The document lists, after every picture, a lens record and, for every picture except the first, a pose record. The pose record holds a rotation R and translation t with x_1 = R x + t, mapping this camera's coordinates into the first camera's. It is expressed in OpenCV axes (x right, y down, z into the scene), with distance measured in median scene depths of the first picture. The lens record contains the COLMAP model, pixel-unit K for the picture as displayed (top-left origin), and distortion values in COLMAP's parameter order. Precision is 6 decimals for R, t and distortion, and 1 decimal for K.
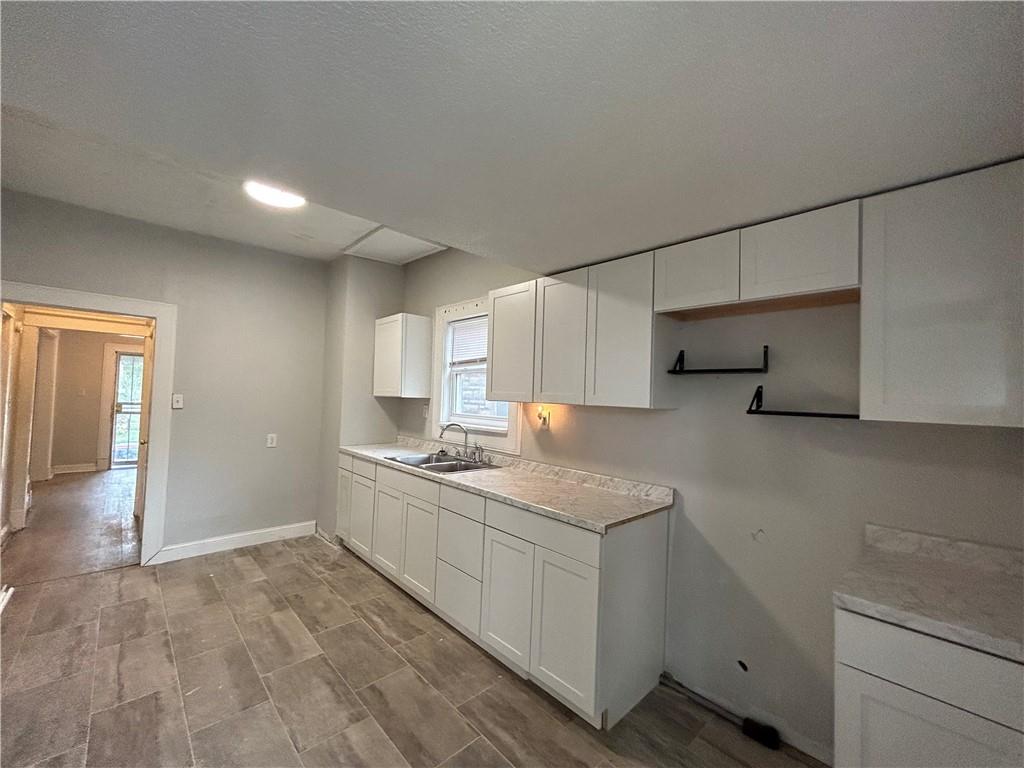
lens RADIAL K [[414.9, 0, 509.4], [0, 414.9, 382.0], [0, 0, 1]] dist [0.001957, -0.000613]
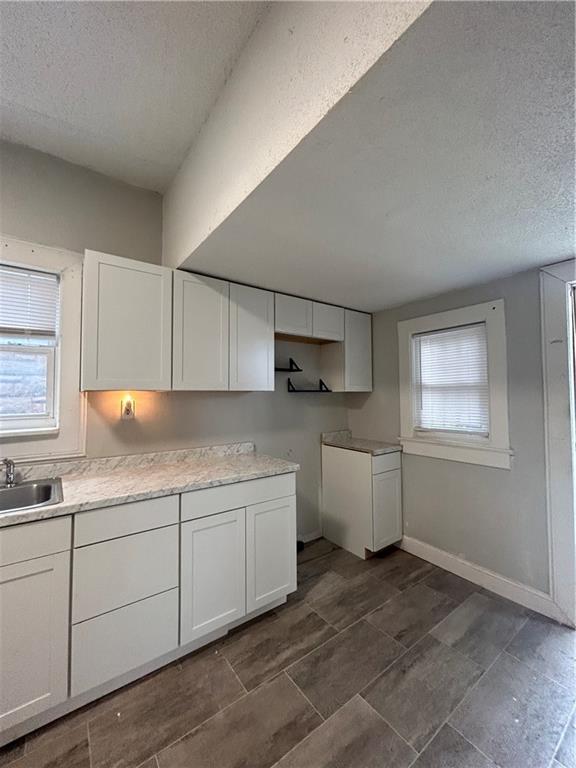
lens RADIAL K [[311.2, 0, 287.6], [0, 311.2, 381.9], [0, 0, 1]] dist [0.001957, -0.000613]
pose [[0.112724, 0.003360, 0.993621, -0.761737], [-0.024969, 0.999688, -0.000548, 0.025498], [-0.993313, -0.024748, 0.112773, 0.730631]]
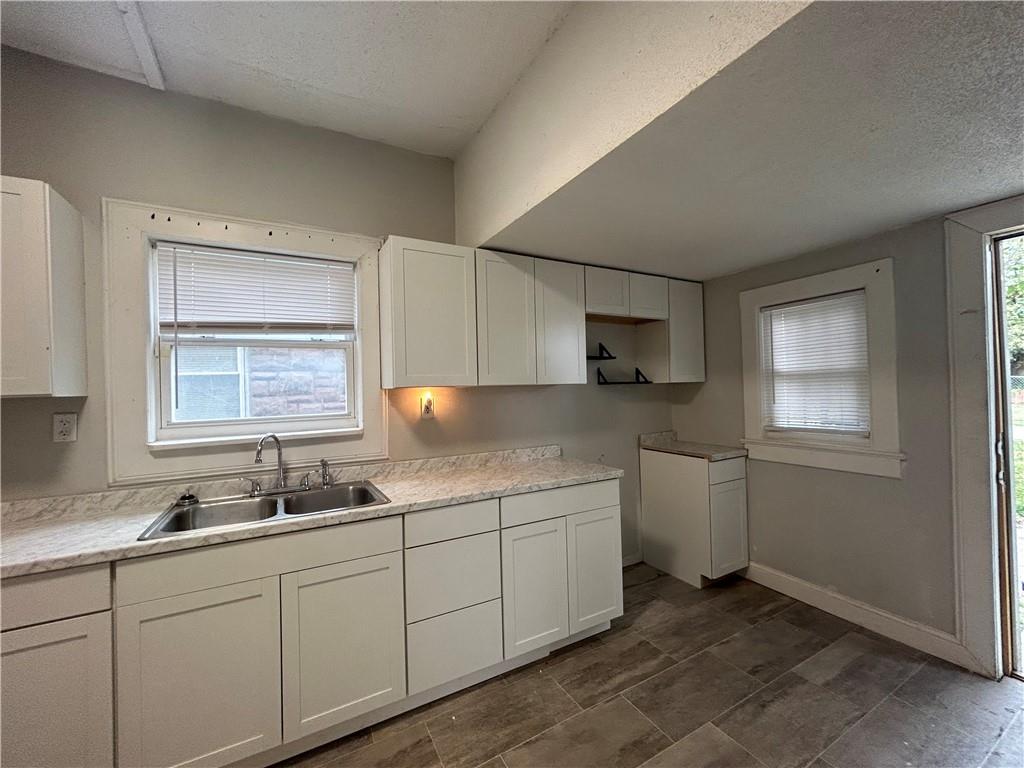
lens RADIAL K [[414.9, 0, 510.3], [0, 414.9, 383.2], [0, 0, 1]] dist [0.001957, -0.000613]
pose [[0.242803, -0.029702, 0.969621, -0.918632], [-0.000566, 0.999527, 0.030760, 0.018765], [-0.970075, -0.008018, 0.242671, 0.820083]]
